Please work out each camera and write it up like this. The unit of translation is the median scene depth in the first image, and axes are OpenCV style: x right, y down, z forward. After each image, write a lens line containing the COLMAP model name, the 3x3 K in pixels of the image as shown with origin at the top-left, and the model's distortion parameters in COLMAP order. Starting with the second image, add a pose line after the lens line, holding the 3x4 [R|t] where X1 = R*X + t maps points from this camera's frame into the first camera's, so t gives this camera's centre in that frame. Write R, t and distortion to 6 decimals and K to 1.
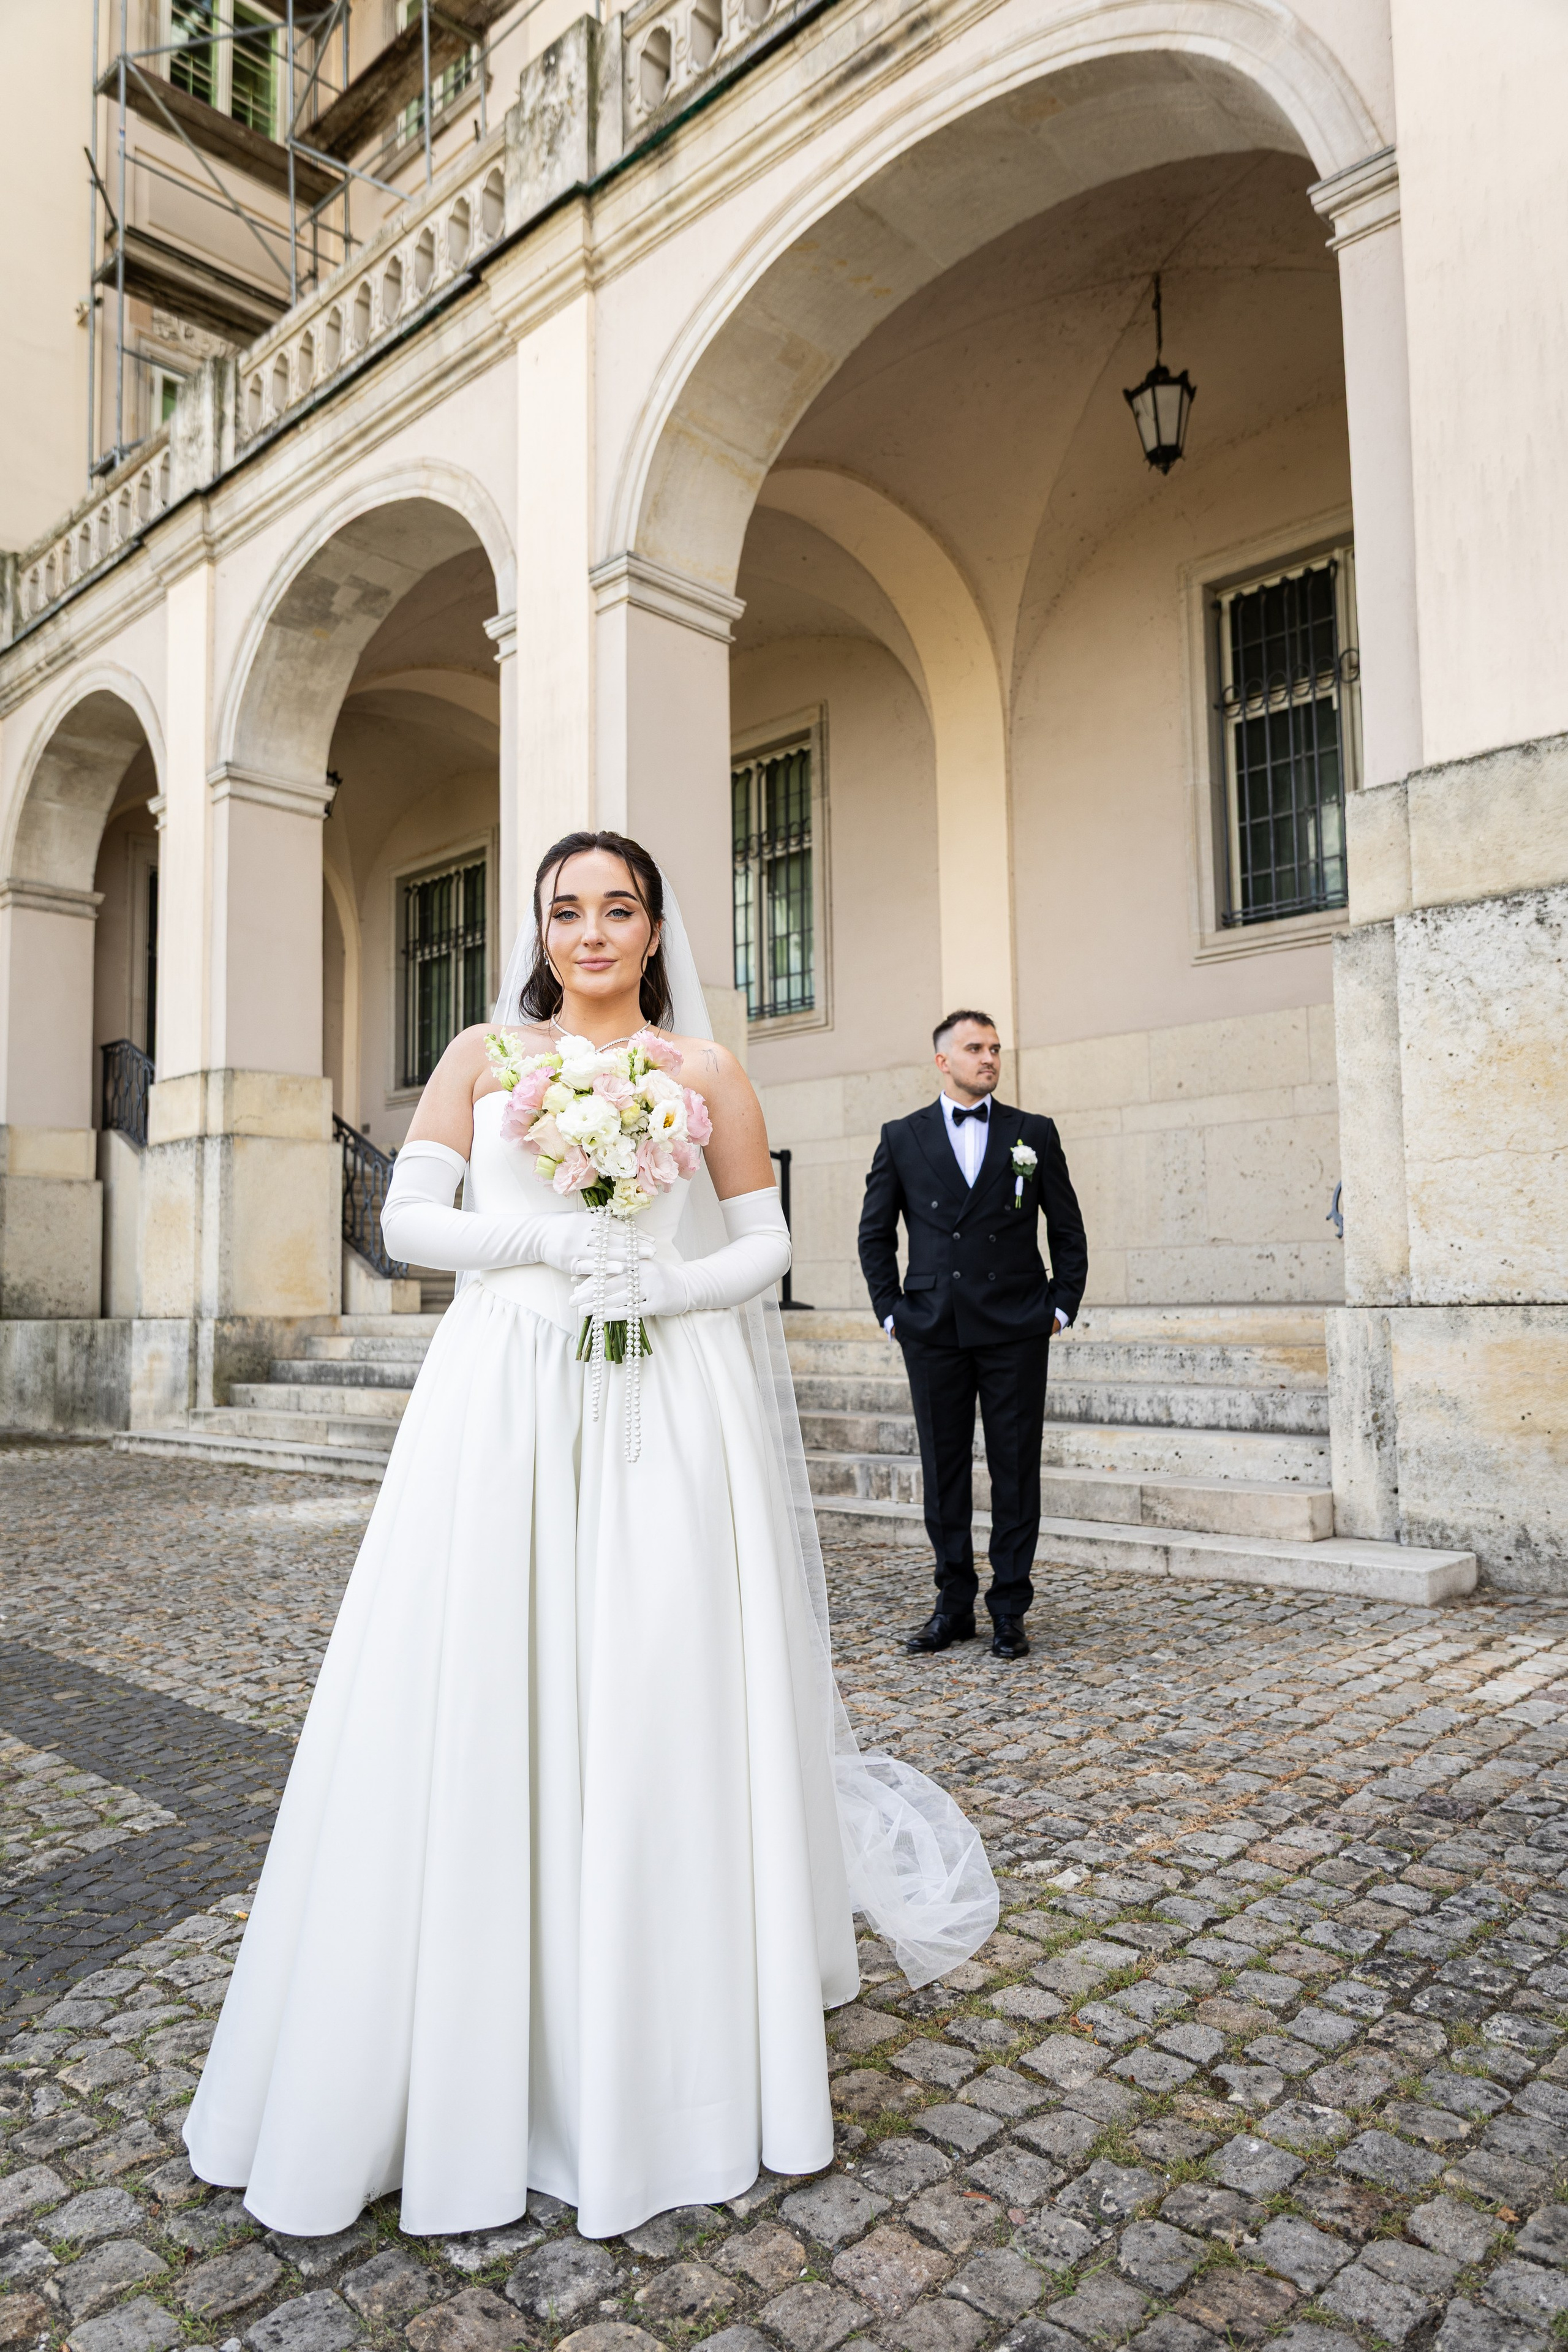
lens RADIAL K [[1577.9, 0, 784.0], [0, 1577.9, 1176.0], [0, 0, 1]] dist [0.000690, 0.001872]
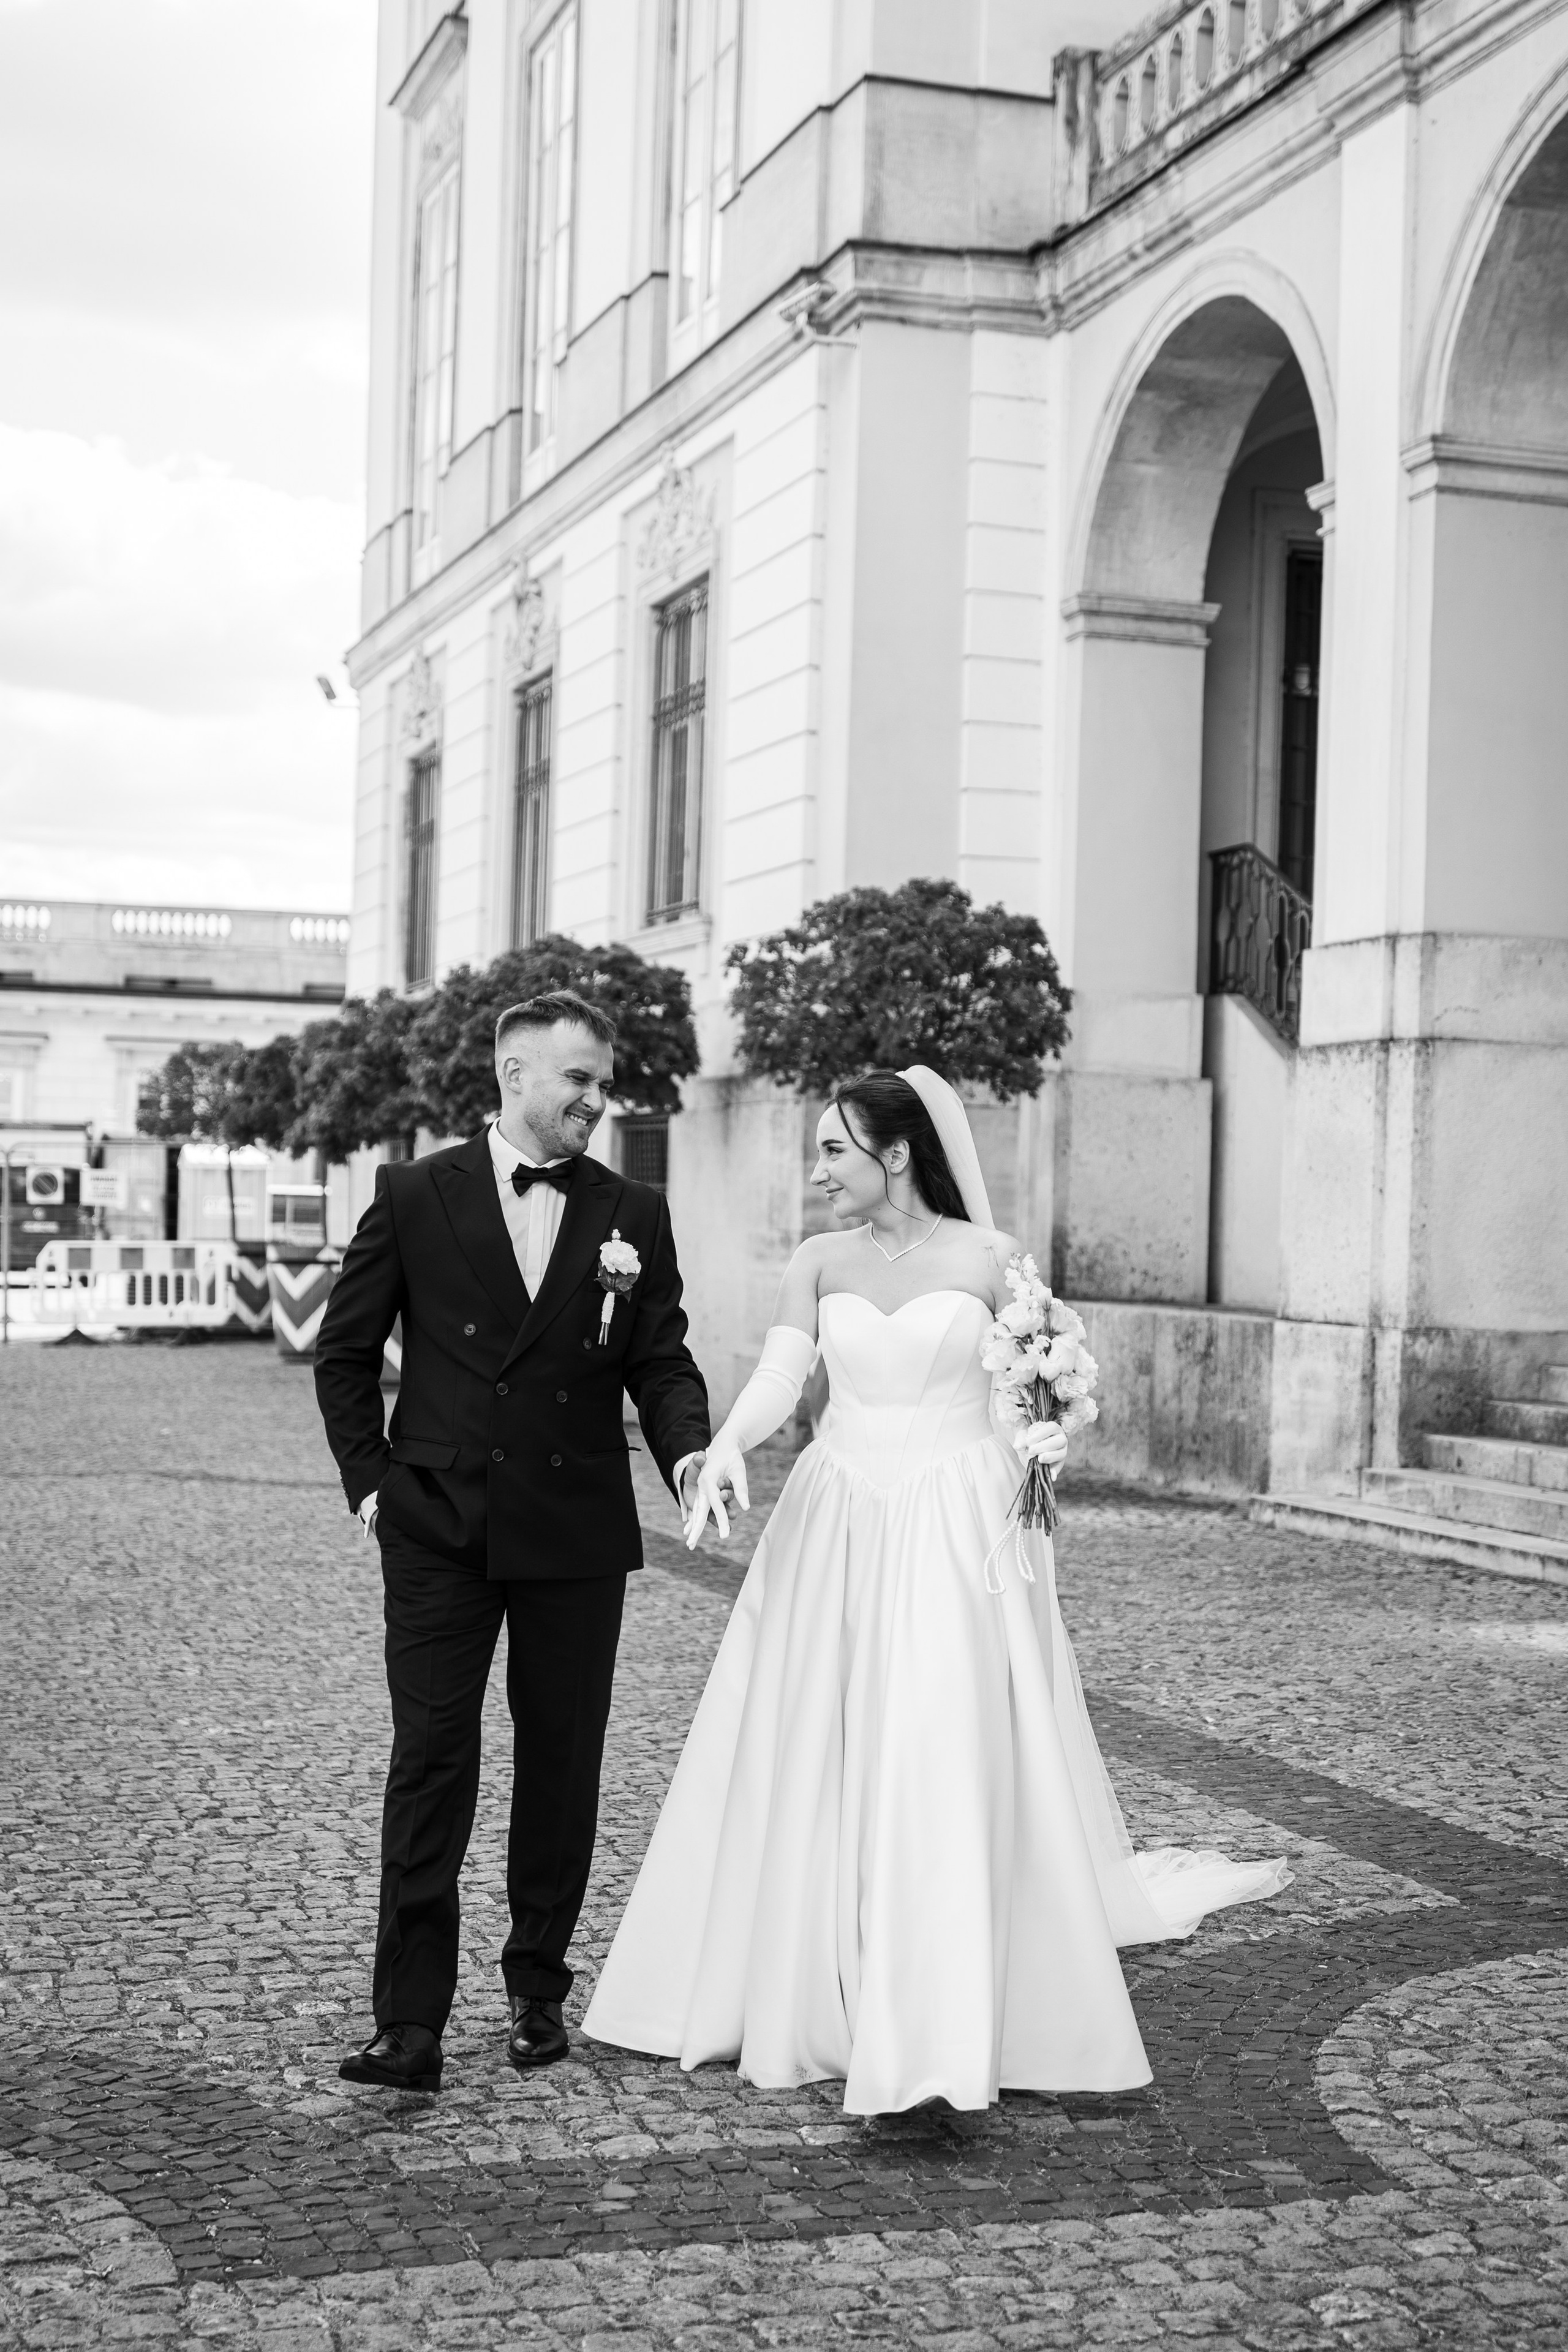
lens RADIAL K [[3435.1, 0, 784.0], [0, 3435.1, 1176.0], [0, 0, 1]] dist [0.011519, -0.032509]
pose [[0.877291, 0.035935, -0.478611, 0.080137], [-0.005213, 0.997848, 0.065366, -0.059460], [0.479930, -0.054851, 0.875590, -0.323141]]
